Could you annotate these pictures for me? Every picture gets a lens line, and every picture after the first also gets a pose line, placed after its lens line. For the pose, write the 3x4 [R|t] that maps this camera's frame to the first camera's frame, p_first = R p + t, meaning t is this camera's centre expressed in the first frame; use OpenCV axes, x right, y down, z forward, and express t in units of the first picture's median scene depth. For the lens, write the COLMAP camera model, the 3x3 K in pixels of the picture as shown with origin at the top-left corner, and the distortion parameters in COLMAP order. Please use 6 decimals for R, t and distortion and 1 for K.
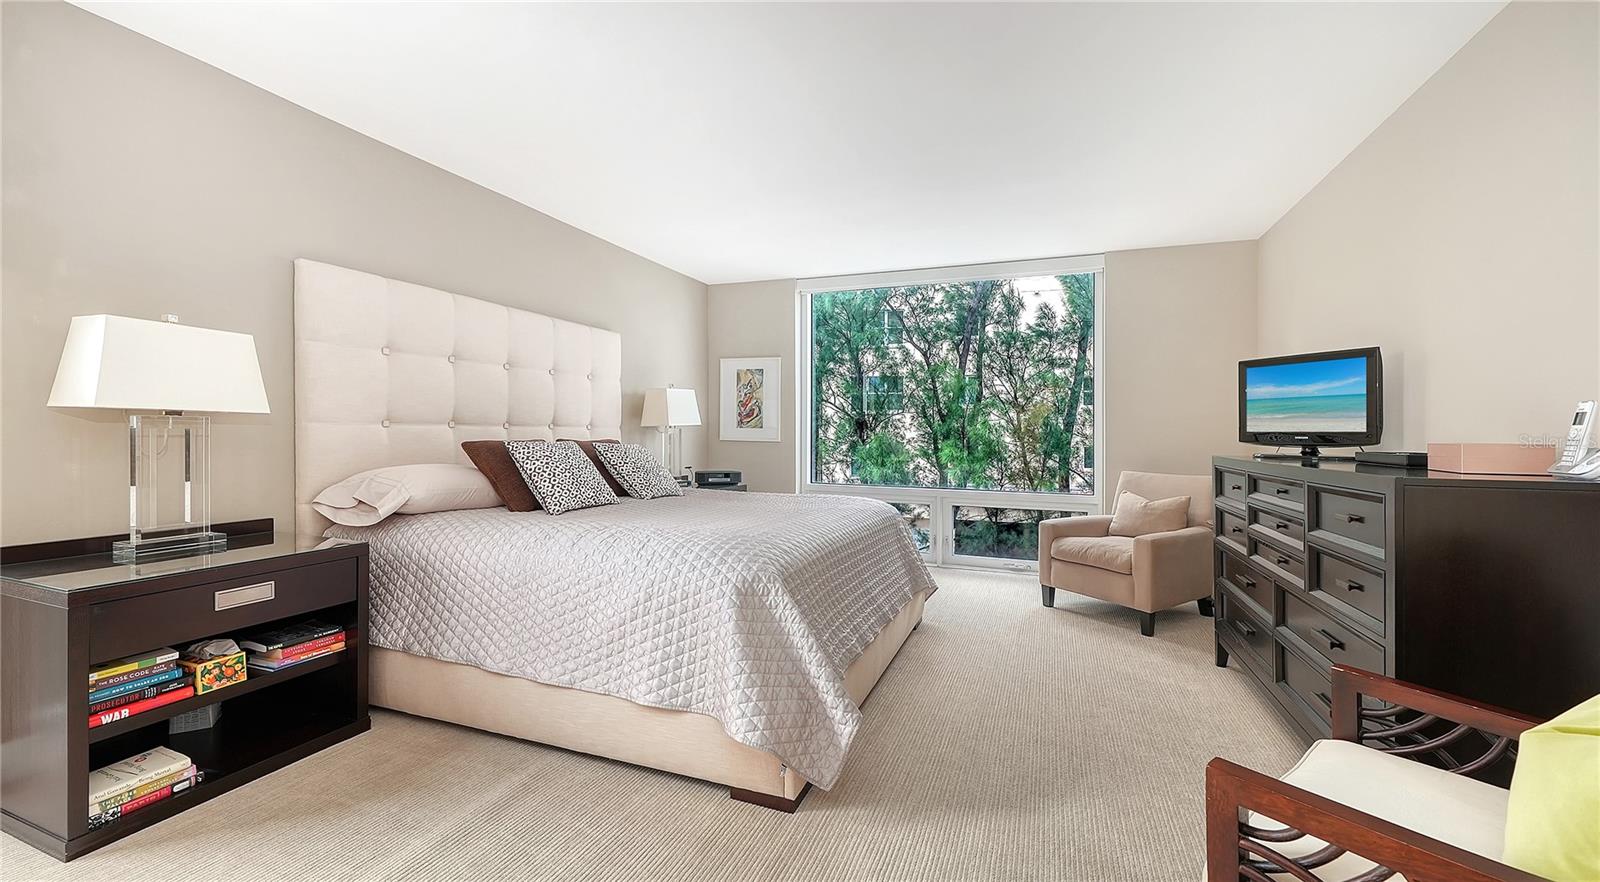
lens RADIAL K [[628.5, 0, 804.6], [0, 628.5, 439.3], [0, 0, 1]] dist [-0.002206, -0.001786]
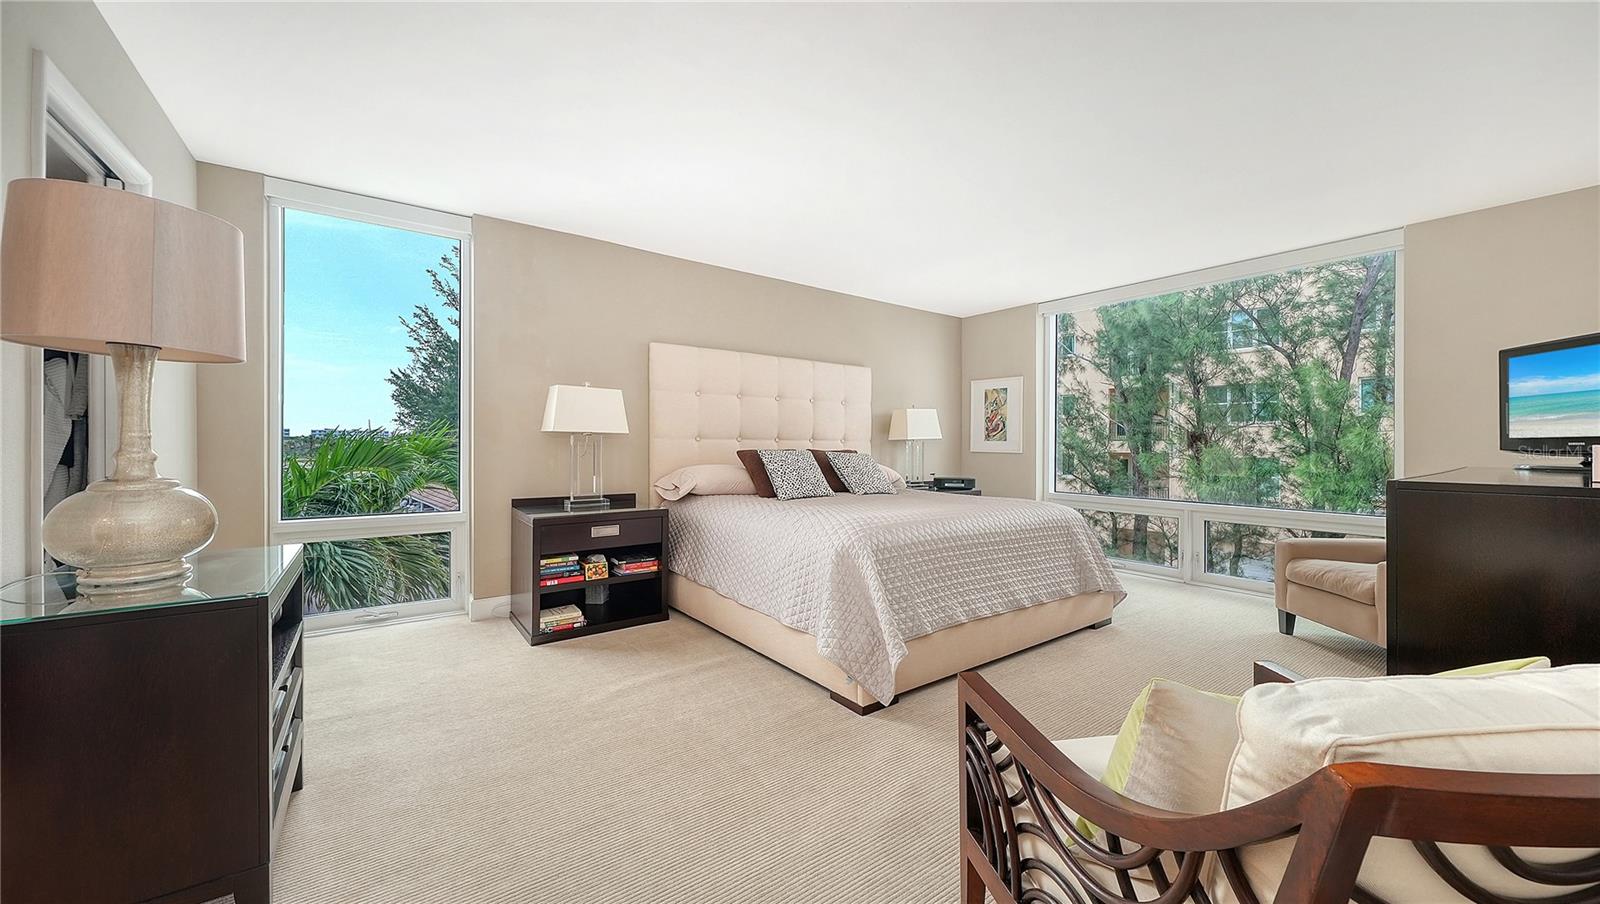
lens RADIAL K [[561.7, 0, 809.0], [0, 561.7, 452.8], [0, 0, 1]] dist [-0.001546, -0.002481]
pose [[0.853944, 0.001824, -0.520362, 0.336912], [-0.002848, 0.999995, -0.001168, 0.011604], [0.520357, 0.002480, 0.853945, -0.075650]]
